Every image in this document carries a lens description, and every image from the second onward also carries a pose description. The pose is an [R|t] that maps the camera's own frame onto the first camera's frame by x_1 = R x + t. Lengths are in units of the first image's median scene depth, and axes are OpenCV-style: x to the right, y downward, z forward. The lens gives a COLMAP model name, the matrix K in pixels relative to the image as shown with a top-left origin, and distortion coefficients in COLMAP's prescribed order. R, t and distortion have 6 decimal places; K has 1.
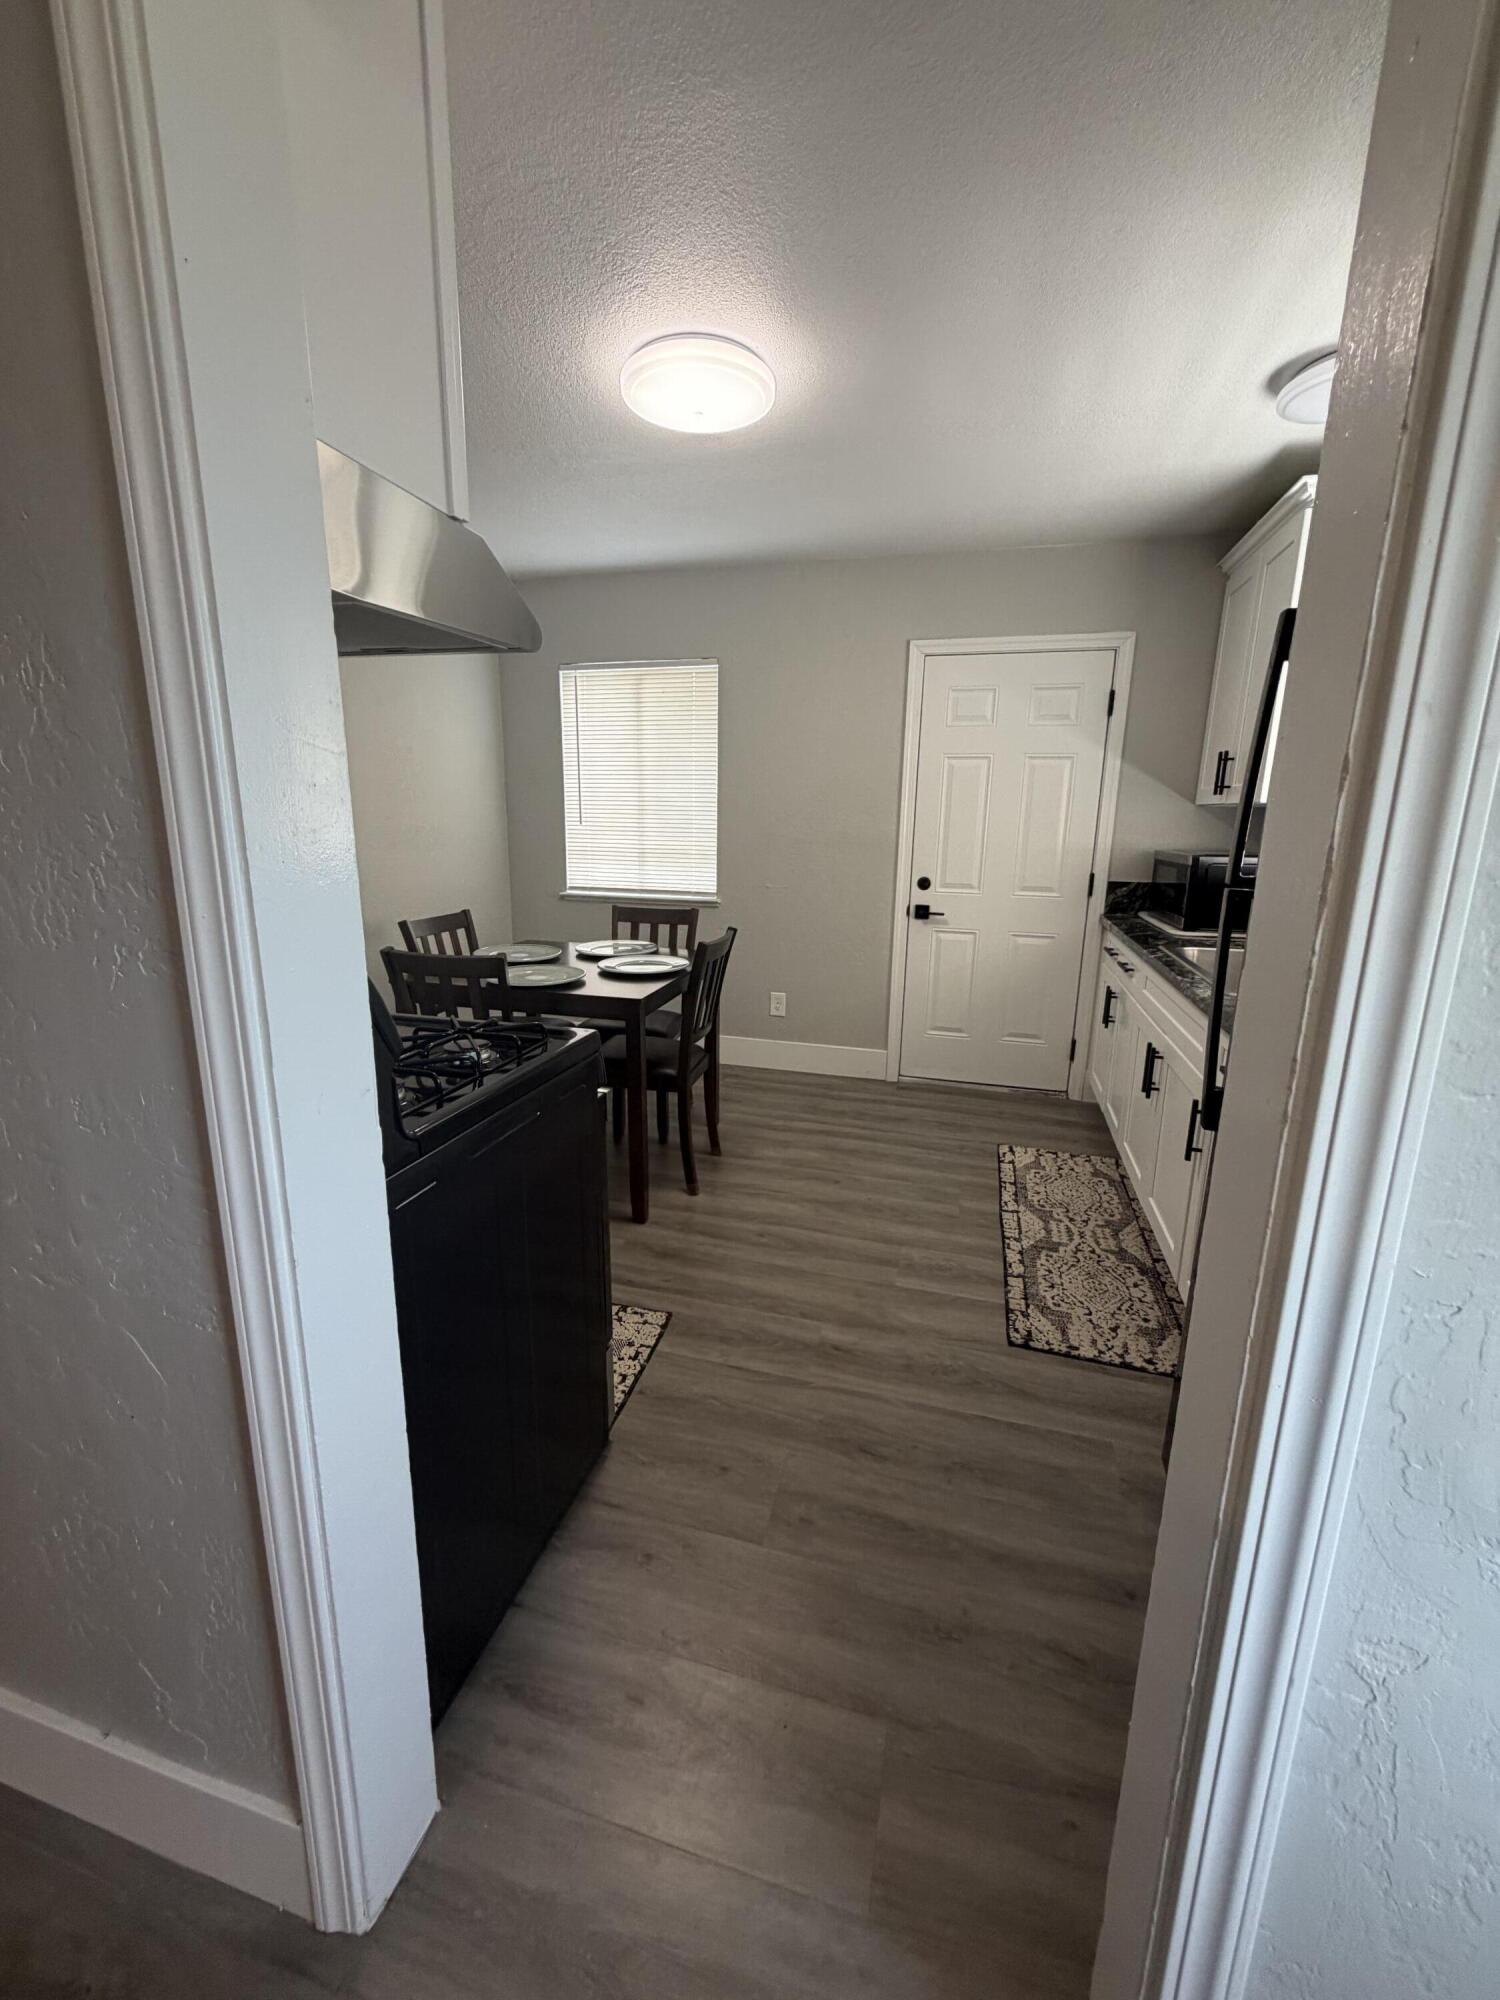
lens RADIAL K [[796.5, 0, 755.1], [0, 796.5, 993.2], [0, 0, 1]] dist [0.003003, 0.000281]
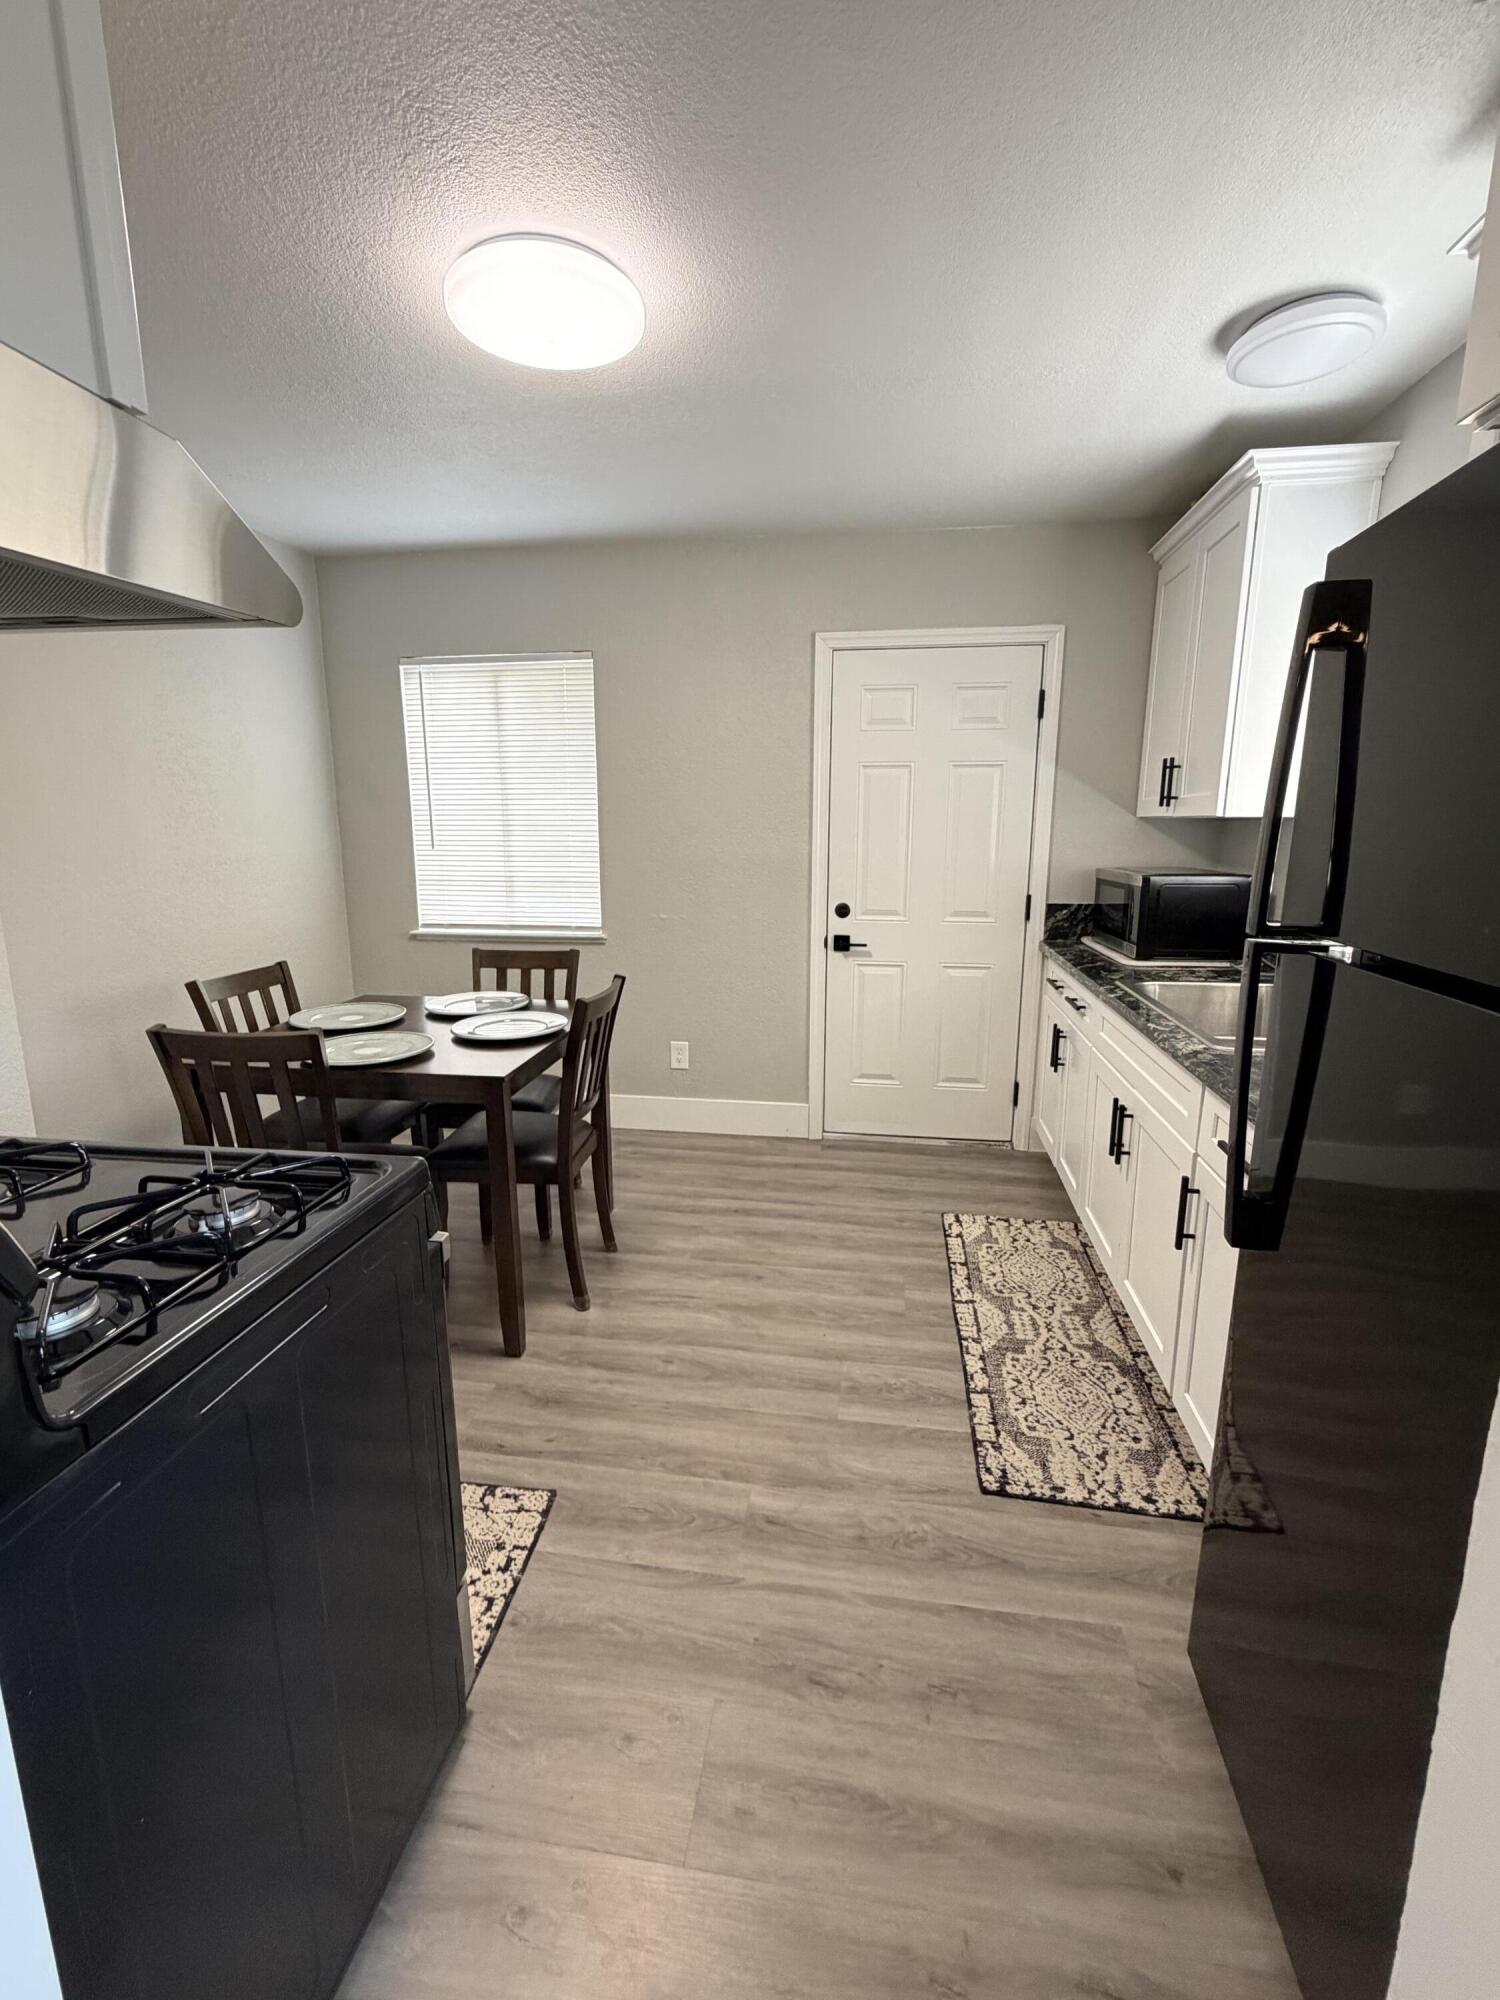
lens RADIAL K [[865.0, 0, 752.7], [0, 865.0, 999.2], [0, 0, 1]] dist [0.002220, -0.000848]
pose [[0.992844, -0.038848, 0.112924, 0.006719], [0.041276, 0.998962, -0.019243, -0.039334], [-0.112059, 0.023766, 0.993417, 0.110876]]
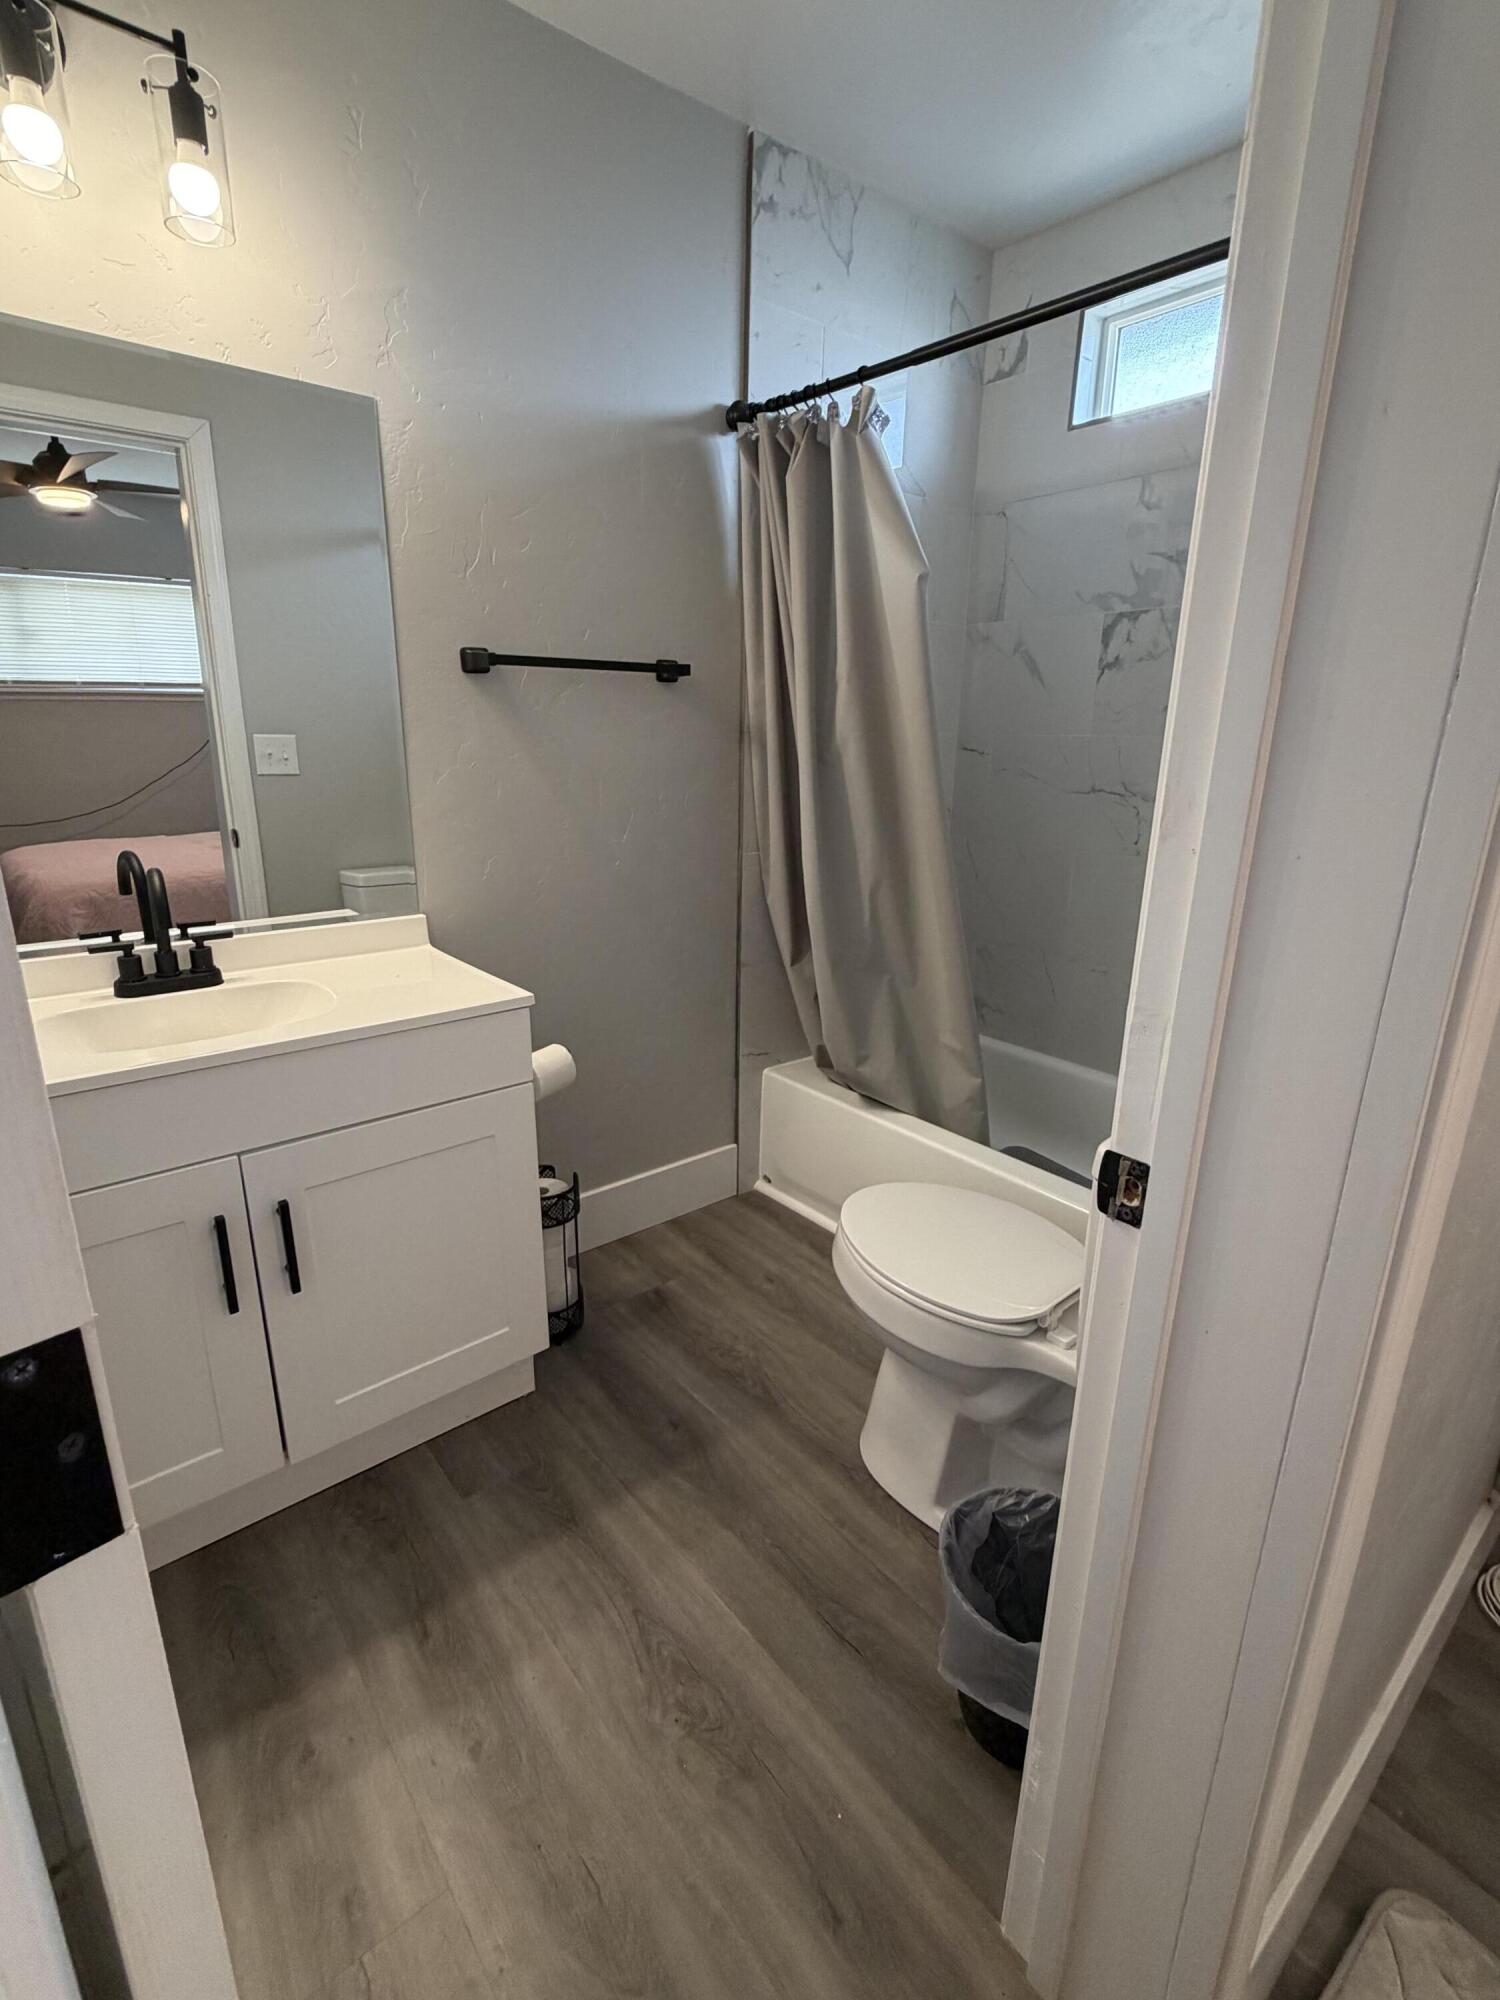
lens RADIAL K [[918.7, 0, 747.6], [0, 918.7, 993.7], [0, 0, 1]] dist [0.002799, -0.001148]
pose [[-0.810518, -0.187031, 0.555049, -0.032961], [0.108456, 0.883334, 0.456025, -0.179800], [-0.575584, 0.429815, -0.695674, 0.886834]]
